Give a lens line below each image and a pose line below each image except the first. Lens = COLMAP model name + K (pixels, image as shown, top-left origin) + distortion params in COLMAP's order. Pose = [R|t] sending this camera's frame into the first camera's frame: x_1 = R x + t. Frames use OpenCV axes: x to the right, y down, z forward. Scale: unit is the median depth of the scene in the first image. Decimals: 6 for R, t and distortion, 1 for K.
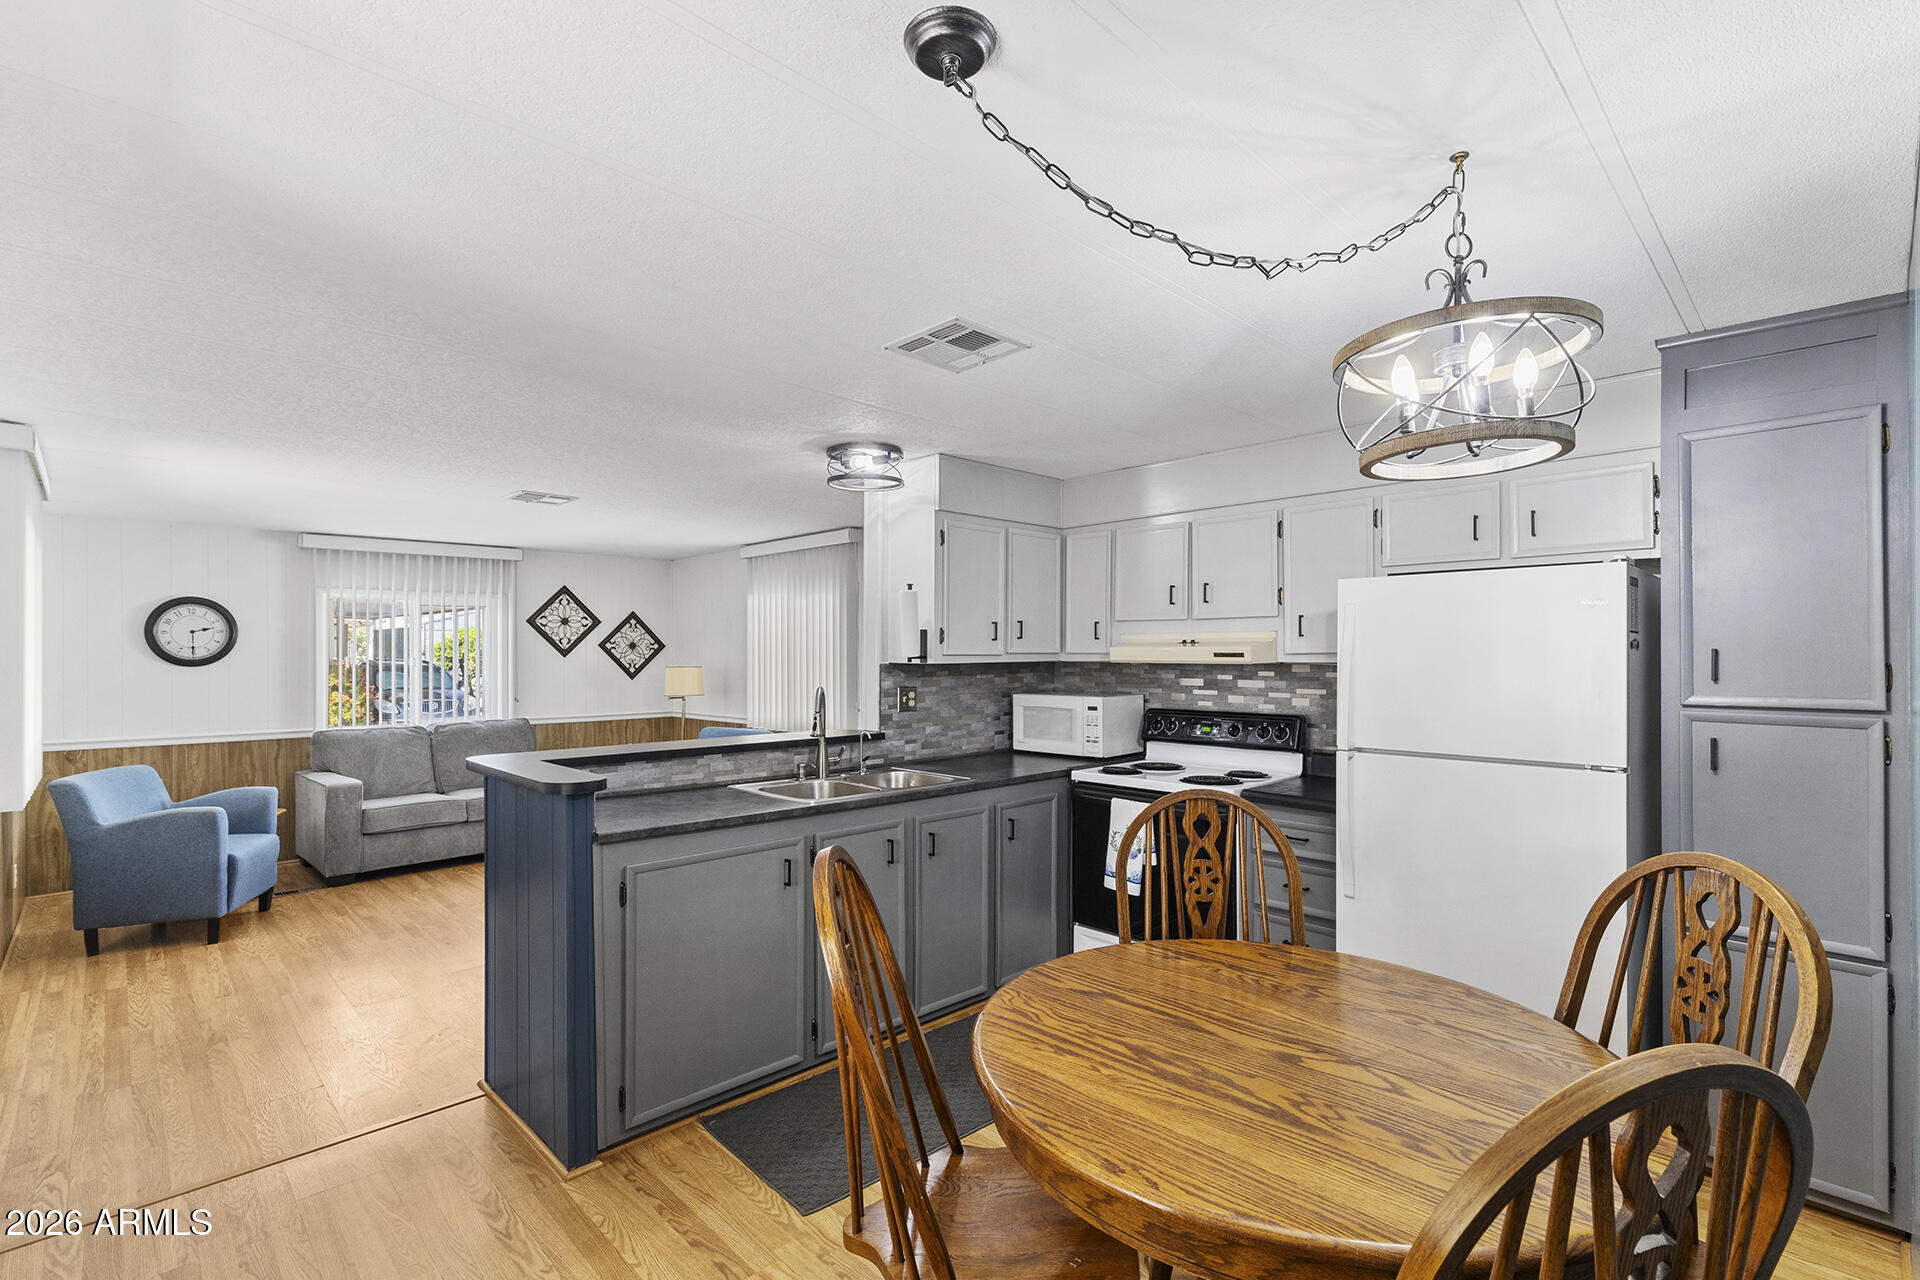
lens RADIAL K [[869.7, 0, 960.6], [0, 869.7, 656.3], [0, 0, 1]] dist [0.006043, 0.000713]
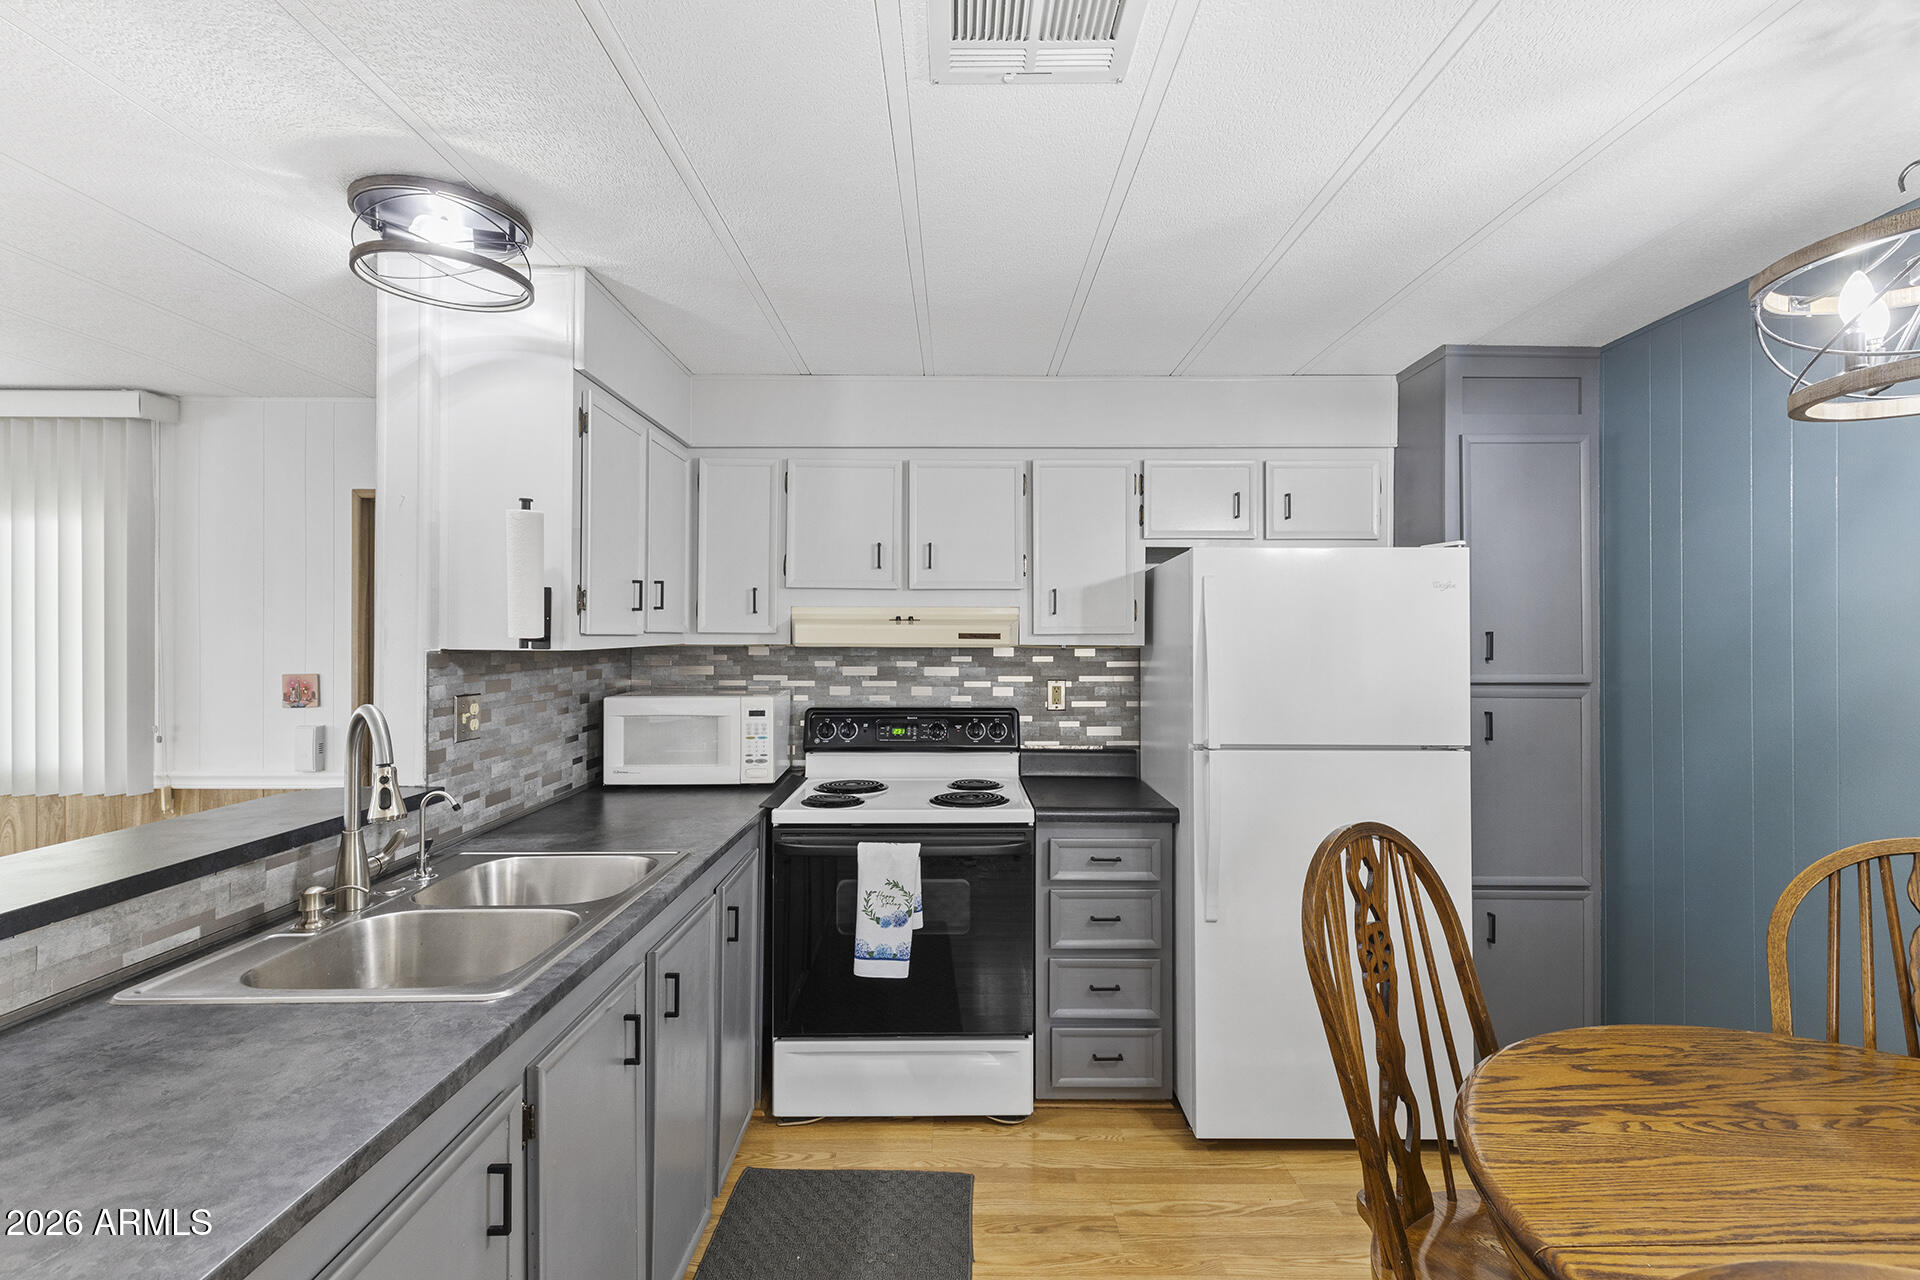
lens RADIAL K [[866.8, 0, 960.0], [0, 866.8, 640.0], [0, 0, 1]] dist [0.003850, 0.000162]
pose [[0.694923, -0.000834, 0.719084, -0.213444], [-0.001129, 0.999997, 0.002250, 0.000179], [-0.719083, -0.002375, 0.694920, 0.376970]]
